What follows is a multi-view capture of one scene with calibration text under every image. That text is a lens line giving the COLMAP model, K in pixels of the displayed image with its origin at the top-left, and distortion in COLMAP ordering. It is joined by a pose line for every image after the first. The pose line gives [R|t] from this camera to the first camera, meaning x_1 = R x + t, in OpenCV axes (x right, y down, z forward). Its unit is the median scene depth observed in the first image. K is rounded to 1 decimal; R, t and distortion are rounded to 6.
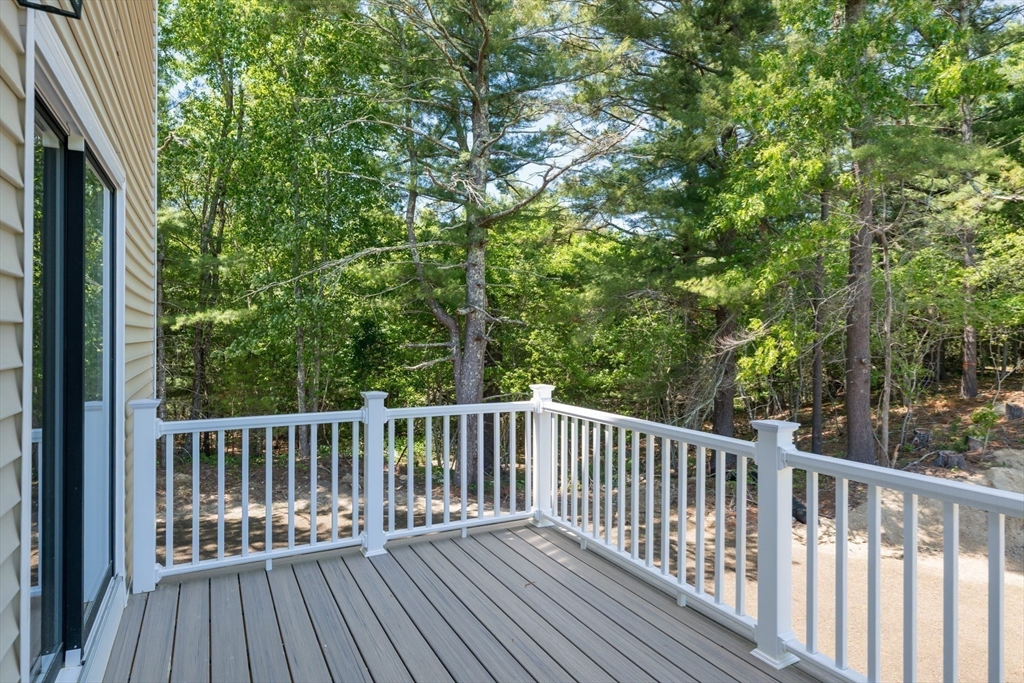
lens RADIAL K [[589.3, 0, 513.8], [0, 589.3, 338.1], [0, 0, 1]] dist [0.002690, 0.001276]
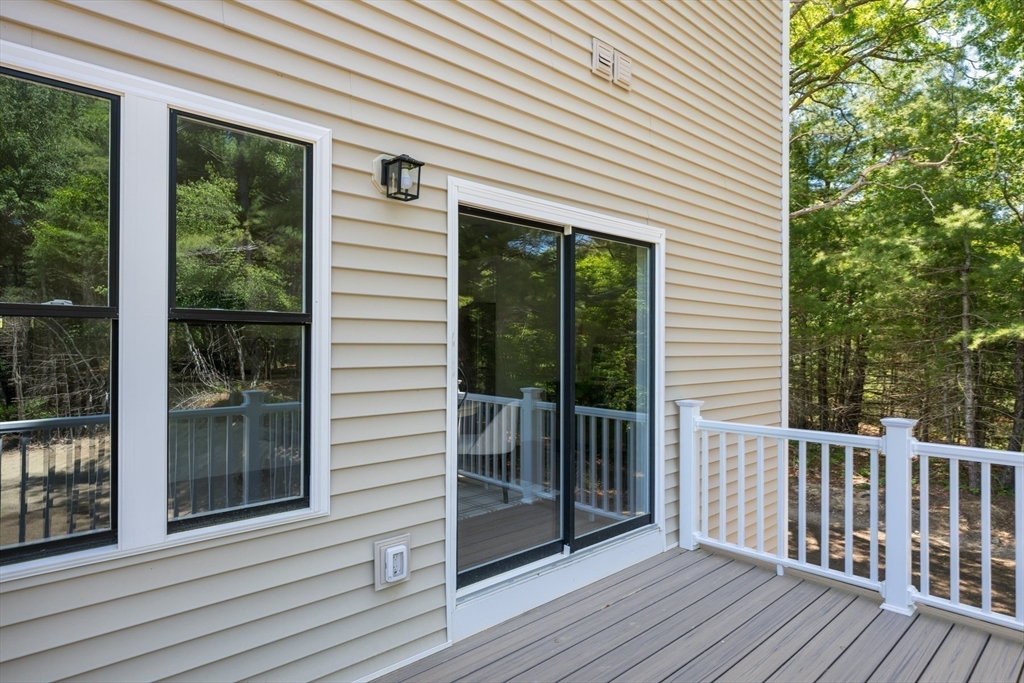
lens RADIAL K [[589.3, 0, 514.1], [0, 589.3, 341.6], [0, 0, 1]] dist [0.002690, 0.001276]
pose [[0.273610, -0.008487, -0.961803, 0.427702], [-0.016563, 0.999771, -0.013533, 0.001117], [0.961698, 0.019633, 0.273406, 0.231870]]
